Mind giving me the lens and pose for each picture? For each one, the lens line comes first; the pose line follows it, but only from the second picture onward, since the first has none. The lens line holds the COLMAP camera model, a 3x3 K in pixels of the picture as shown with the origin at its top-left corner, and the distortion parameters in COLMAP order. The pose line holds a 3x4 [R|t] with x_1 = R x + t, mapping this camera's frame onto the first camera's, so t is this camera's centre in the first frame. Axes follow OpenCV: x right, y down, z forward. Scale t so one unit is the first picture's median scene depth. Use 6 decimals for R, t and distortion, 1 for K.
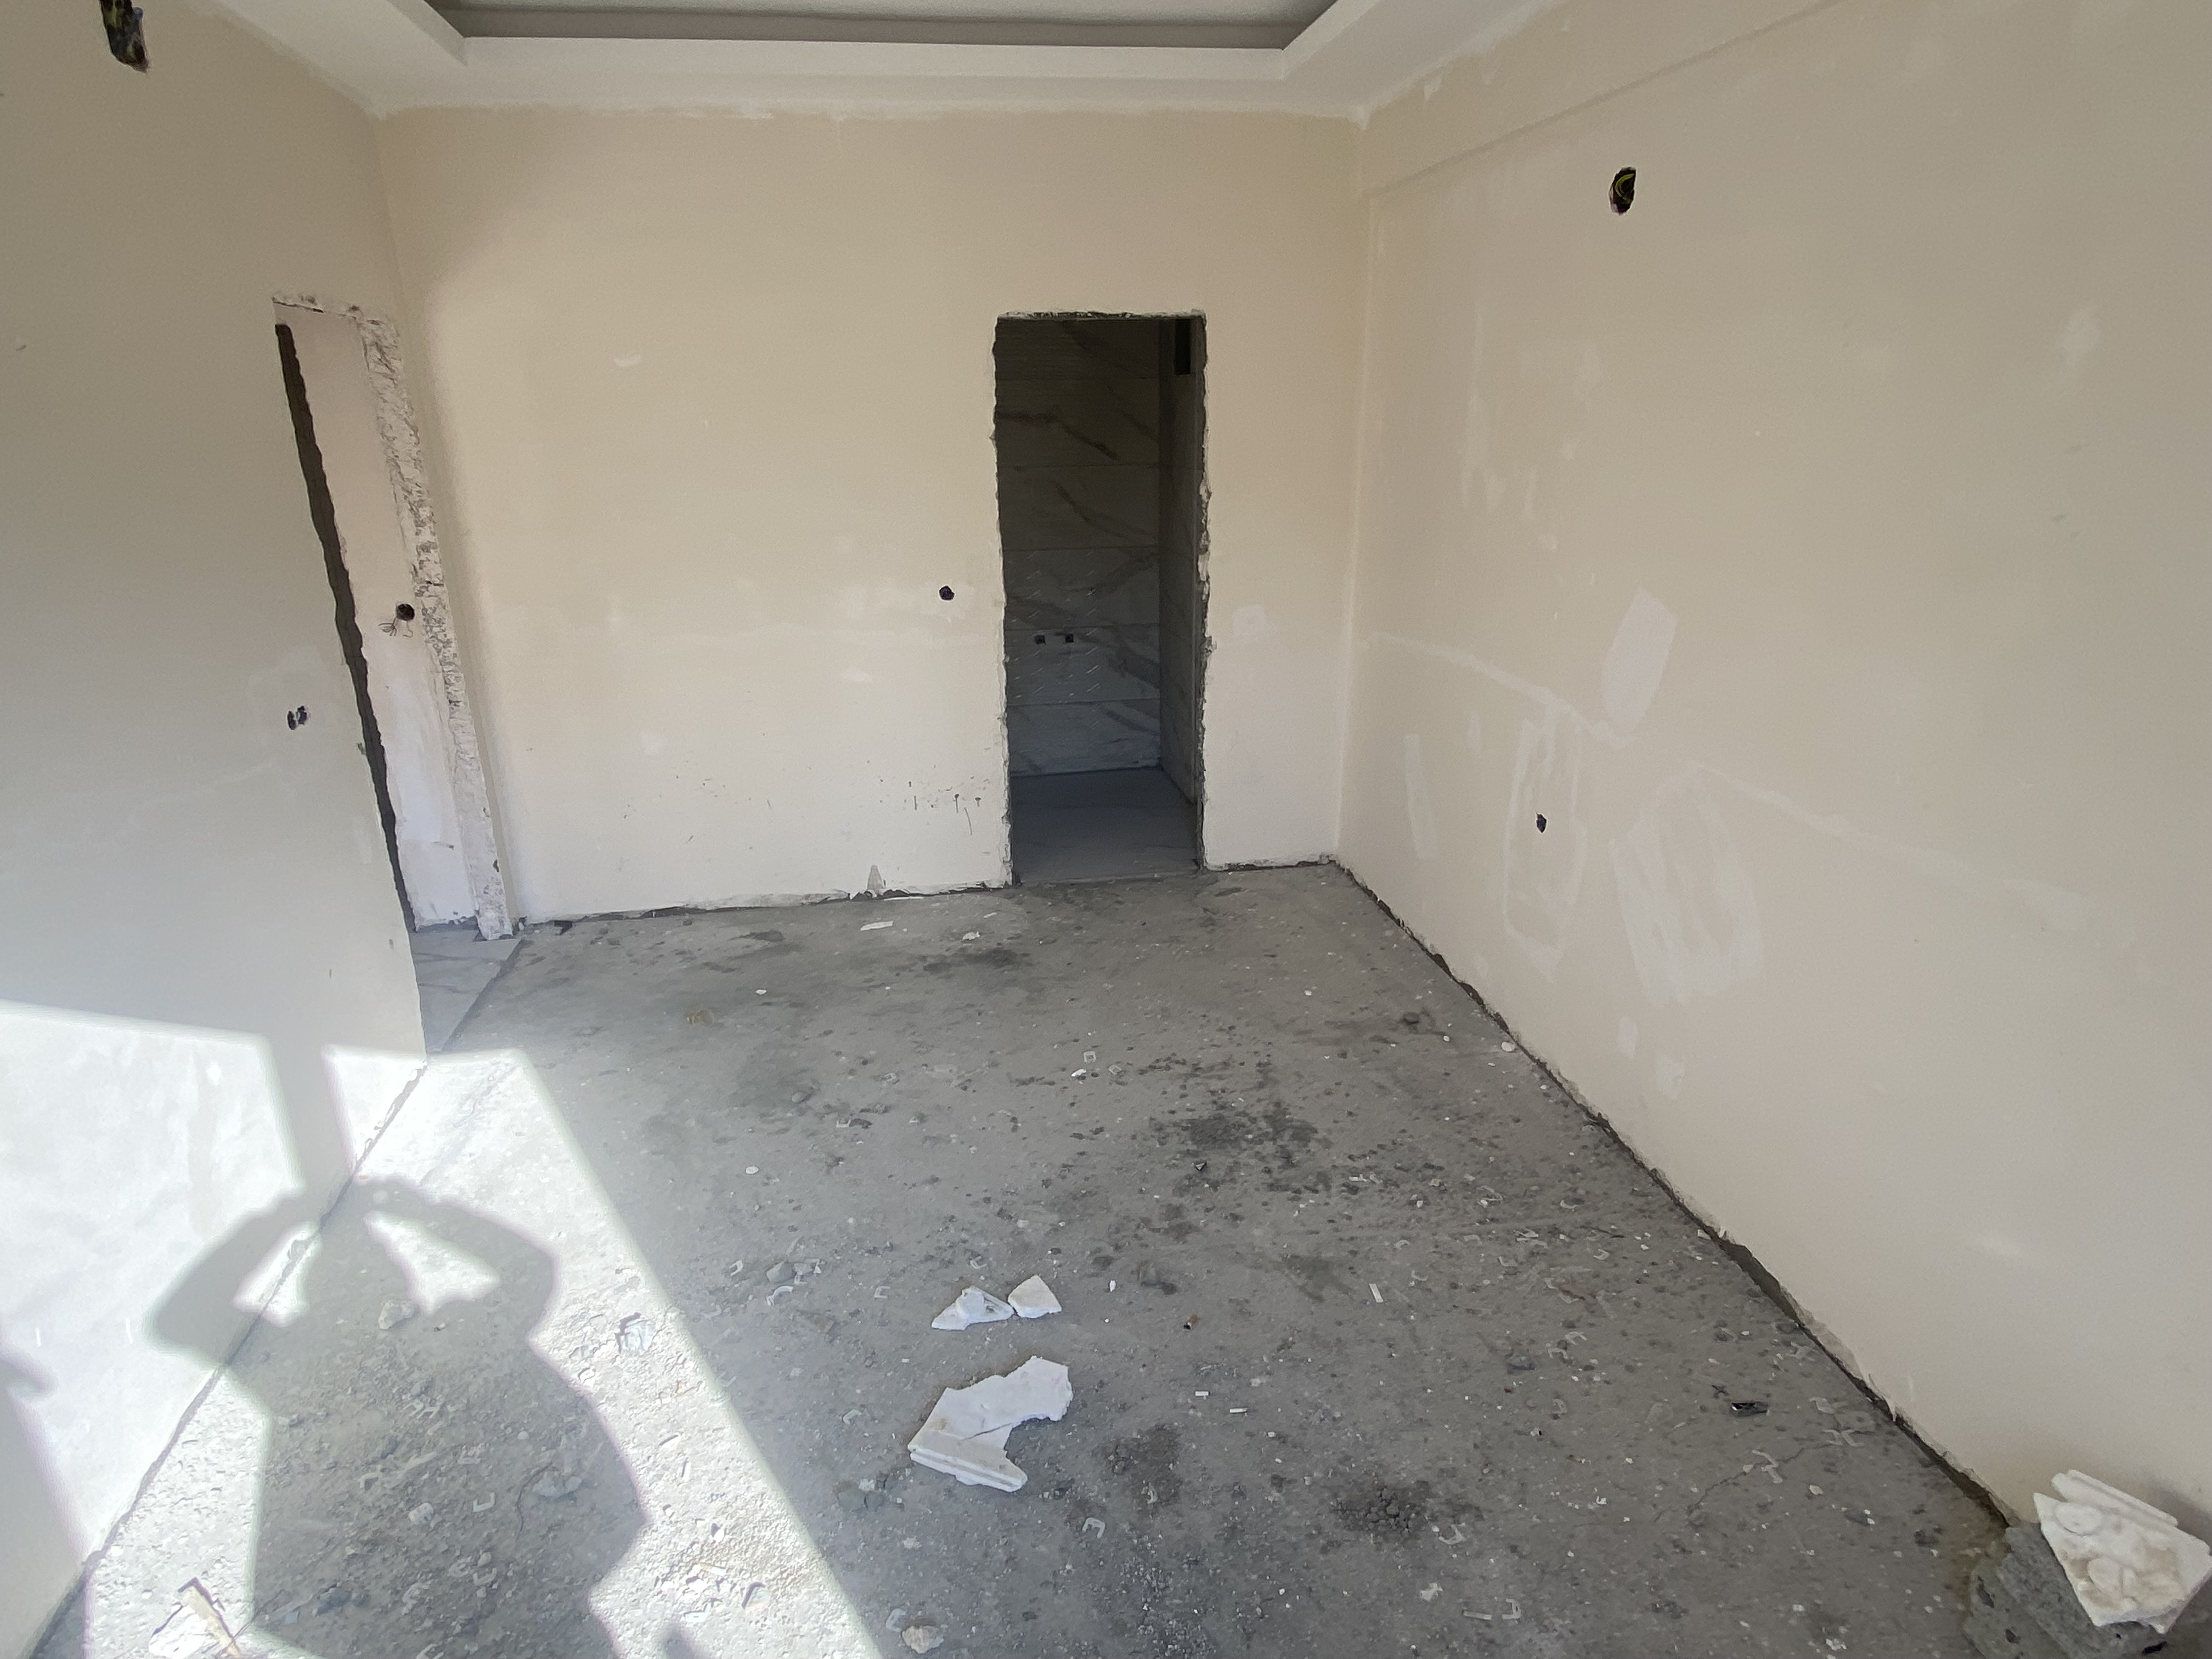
lens RADIAL K [[1212.2, 0, 1102.5], [0, 1212.2, 825.9], [0, 0, 1]] dist [0.084575, -0.103637]
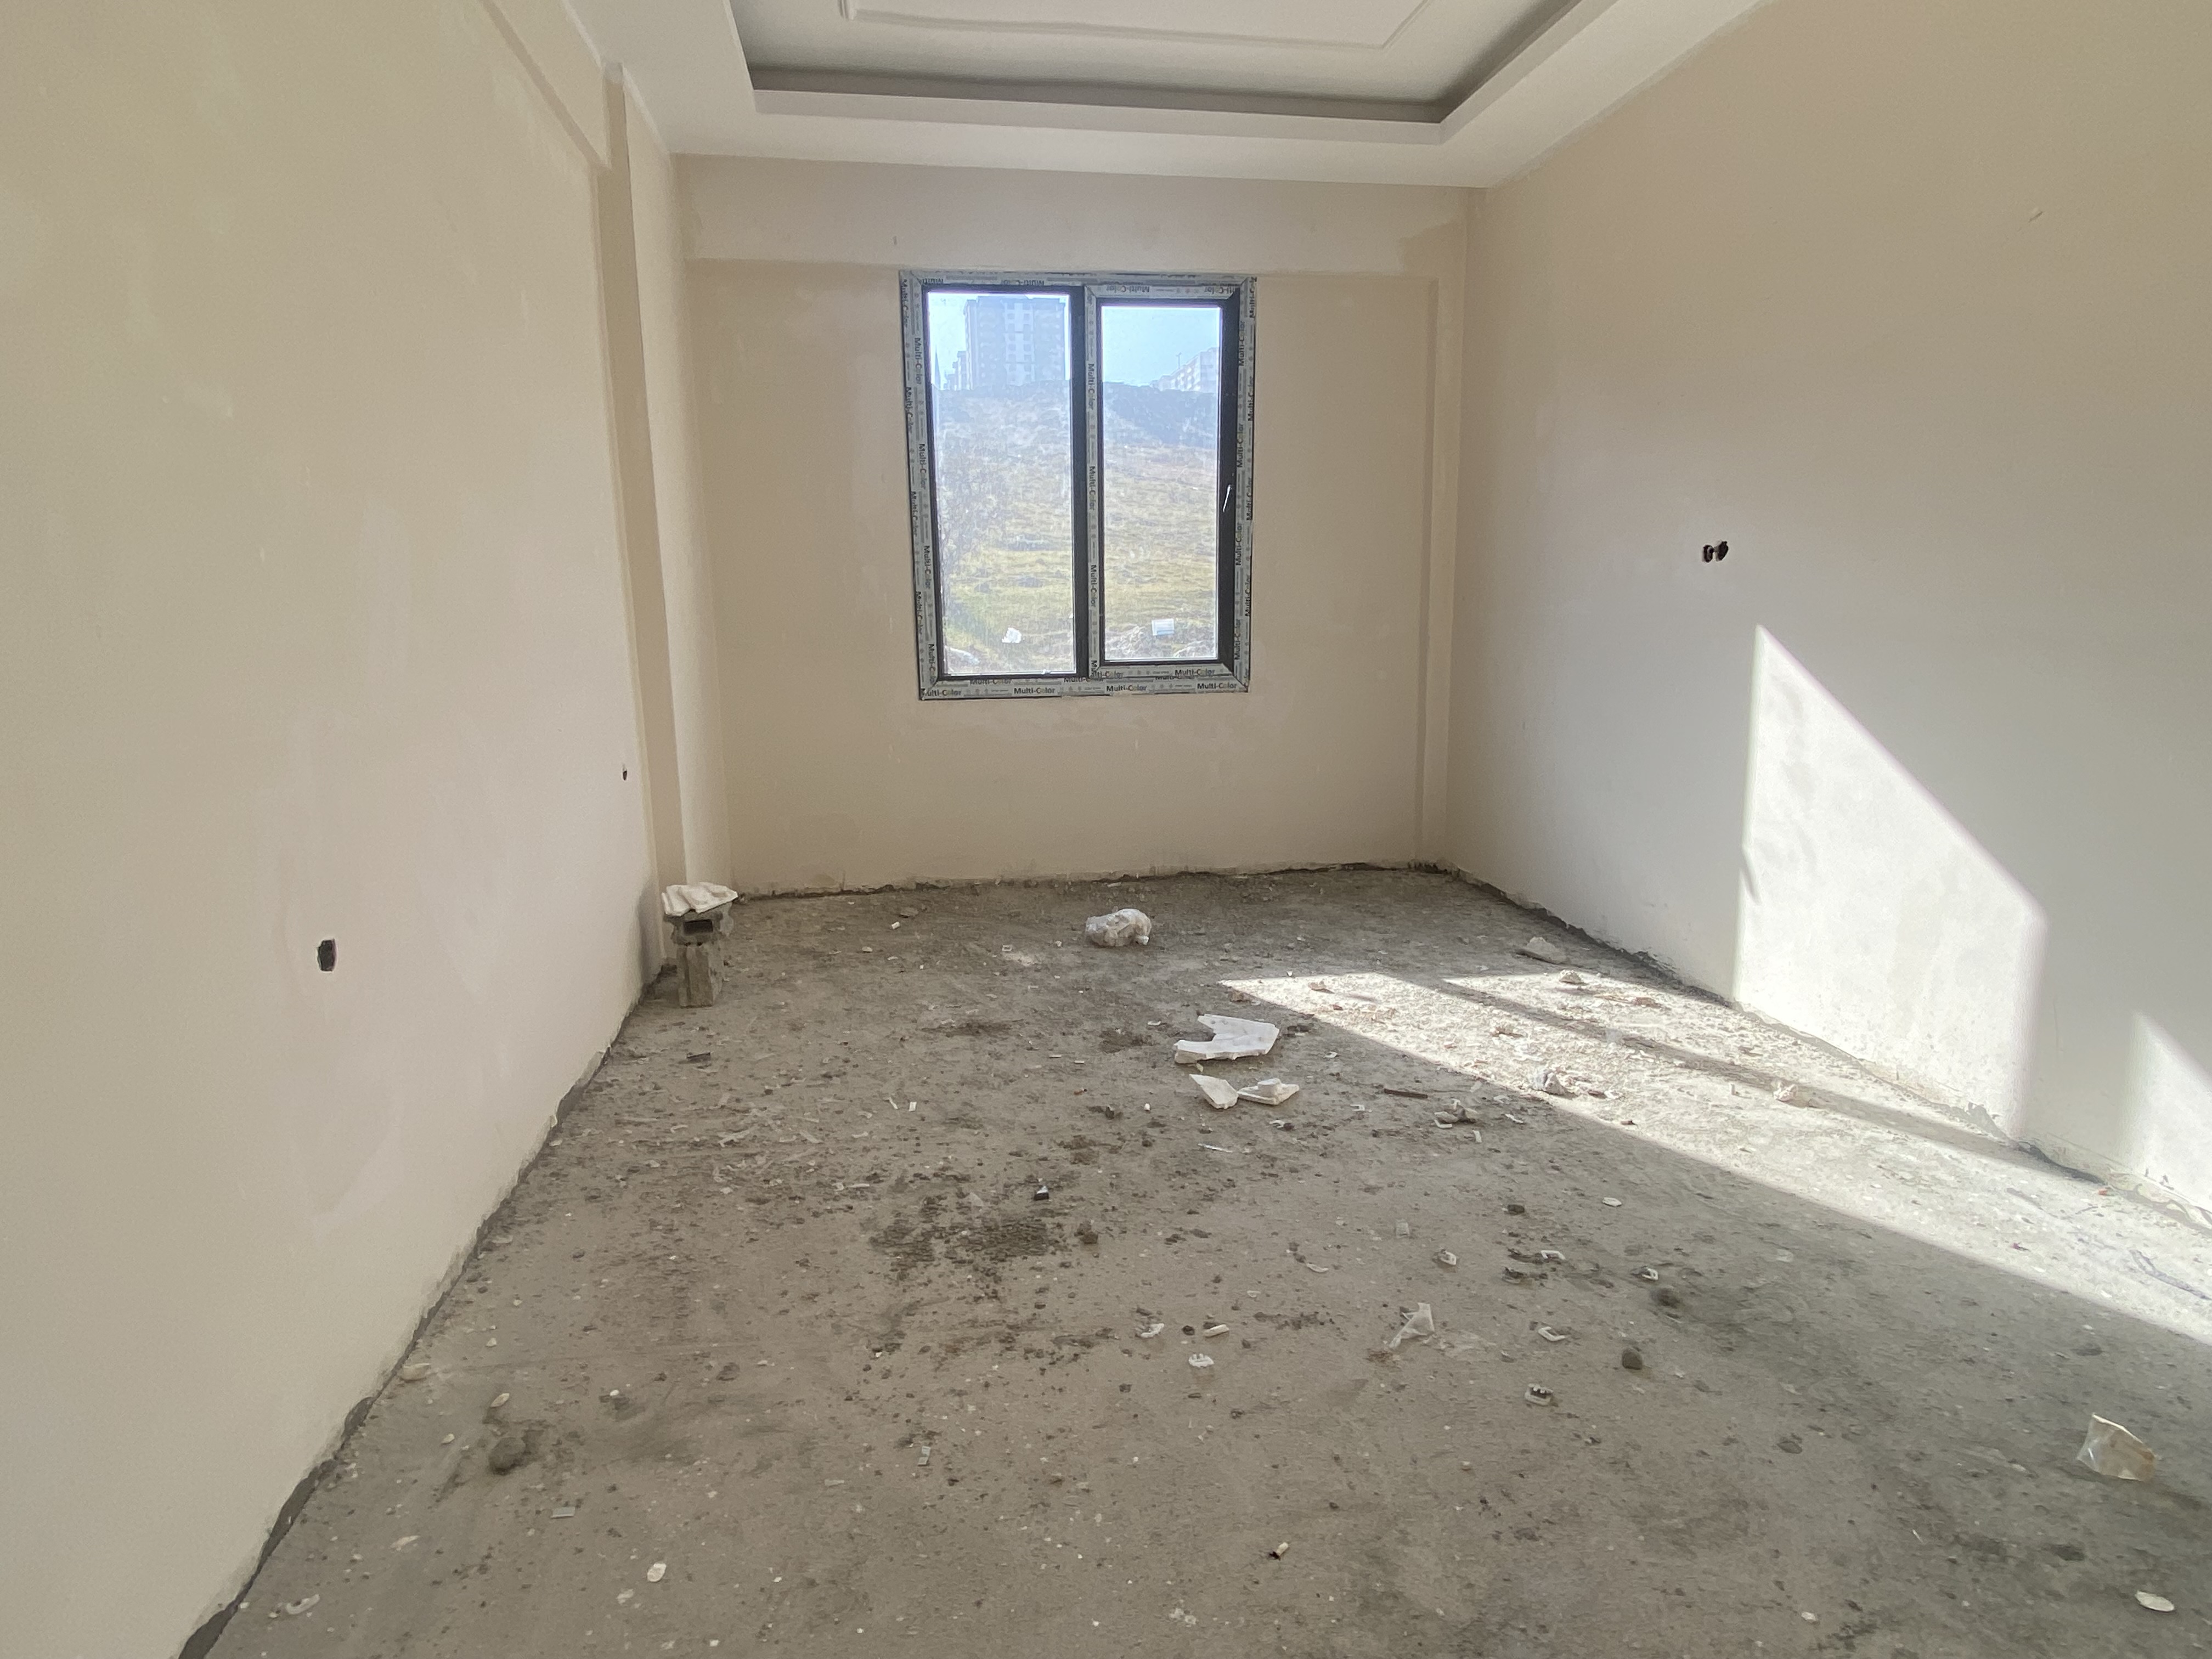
lens RADIAL K [[1212.9, 0, 1100.5], [0, 1212.9, 813.8], [0, 0, 1]] dist [0.088678, -0.102512]
pose [[-0.999424, 0.029039, 0.017572, 0.016697], [0.033904, 0.878321, 0.476867, -0.269606], [-0.001586, 0.477188, -0.878800, 1.309957]]
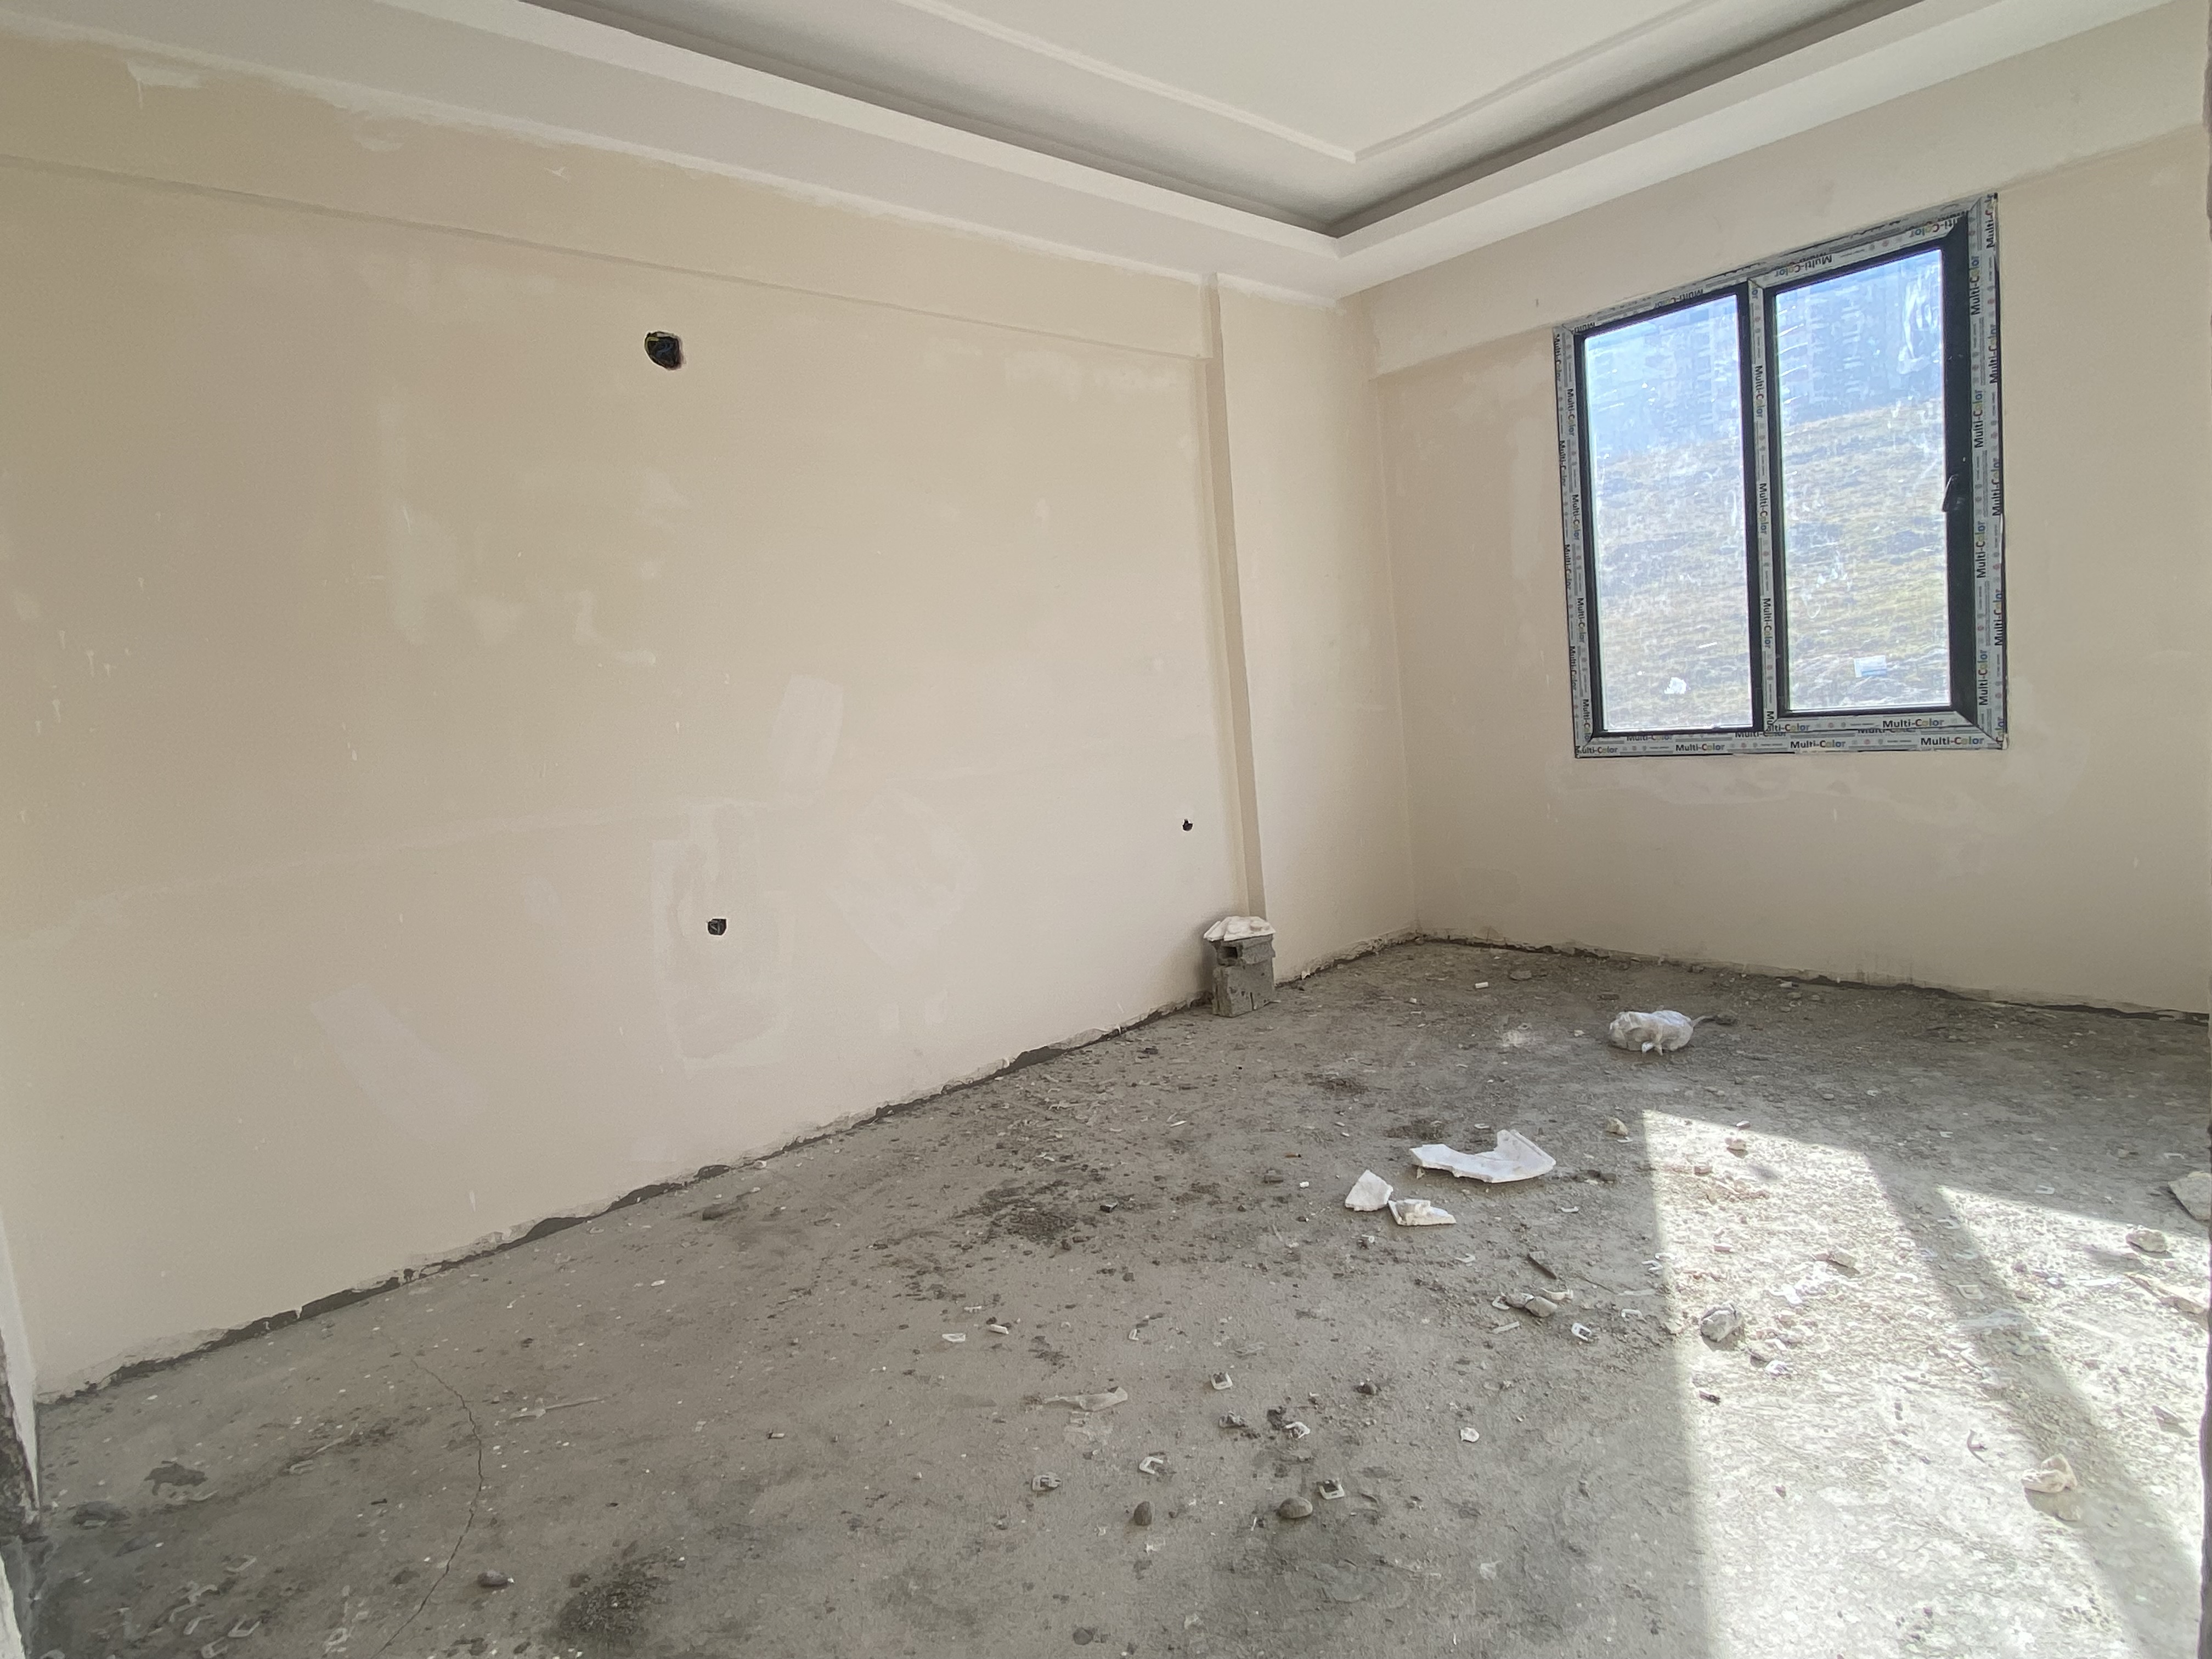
lens RADIAL K [[1212.9, 0, 1100.5], [0, 1212.9, 813.8], [0, 0, 1]] dist [0.088678, -0.102512]
pose [[-0.530339, -0.019655, 0.847558, -0.602619], [0.367273, 0.895722, 0.250585, -0.202707], [-0.764101, 0.444180, -0.467818, 1.086028]]
